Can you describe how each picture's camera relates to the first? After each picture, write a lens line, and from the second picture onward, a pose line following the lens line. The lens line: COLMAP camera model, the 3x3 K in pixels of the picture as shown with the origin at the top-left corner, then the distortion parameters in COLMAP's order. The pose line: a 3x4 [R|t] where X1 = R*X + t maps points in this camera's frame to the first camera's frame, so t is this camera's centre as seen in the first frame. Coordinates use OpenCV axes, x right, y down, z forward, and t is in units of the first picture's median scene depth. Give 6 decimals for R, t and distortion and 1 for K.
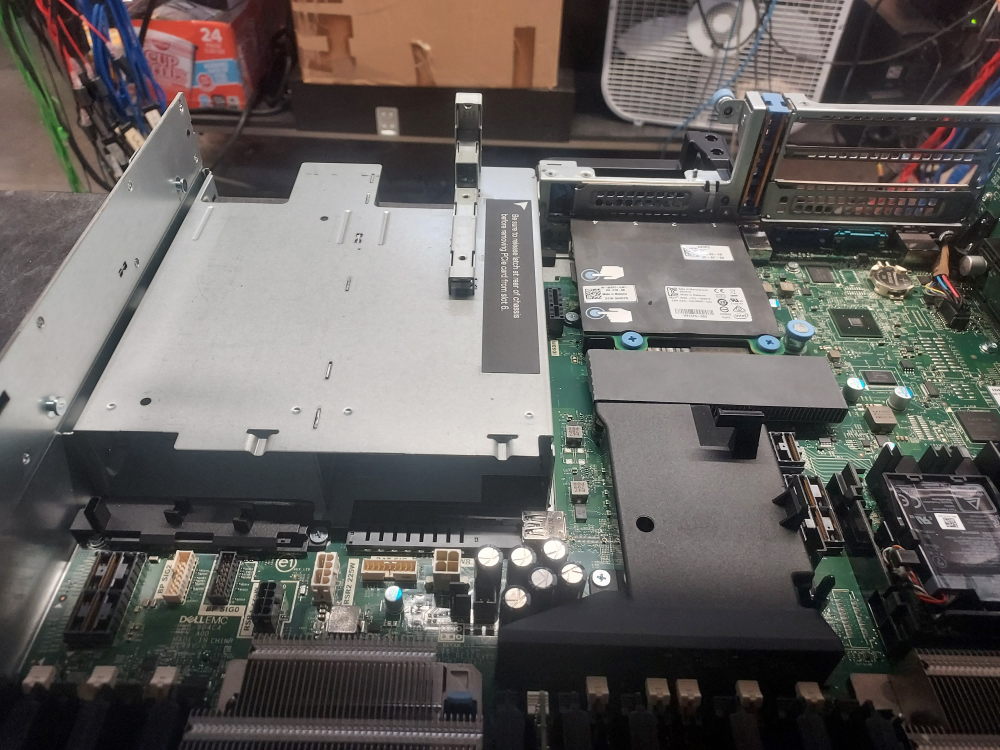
lens RADIAL K [[693.1, 0, 499.7], [0, 693.1, 378.8], [0, 0, 1]] dist [0.034494, -0.002291]
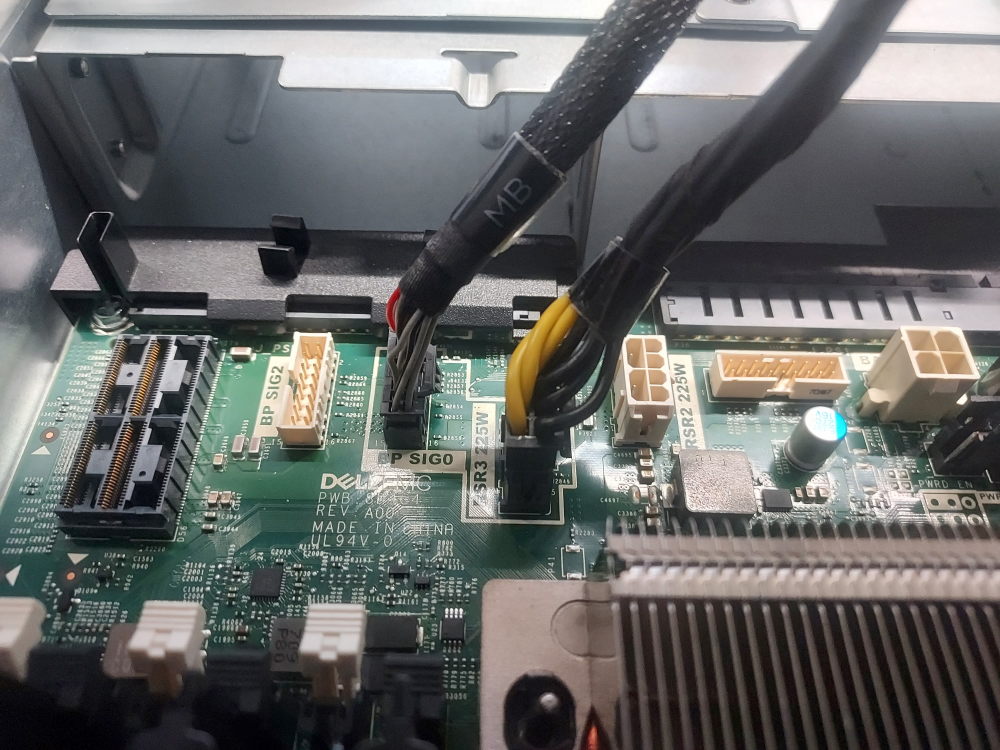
lens RADIAL K [[693.1, 0, 494.8], [0, 693.1, 377.6], [0, 0, 1]] dist [0.034494, -0.002291]
pose [[0.999743, -0.006665, -0.021647, -0.333407], [0.010245, 0.985436, 0.169737, 0.204802], [0.020200, -0.169915, 0.985252, 0.581219]]
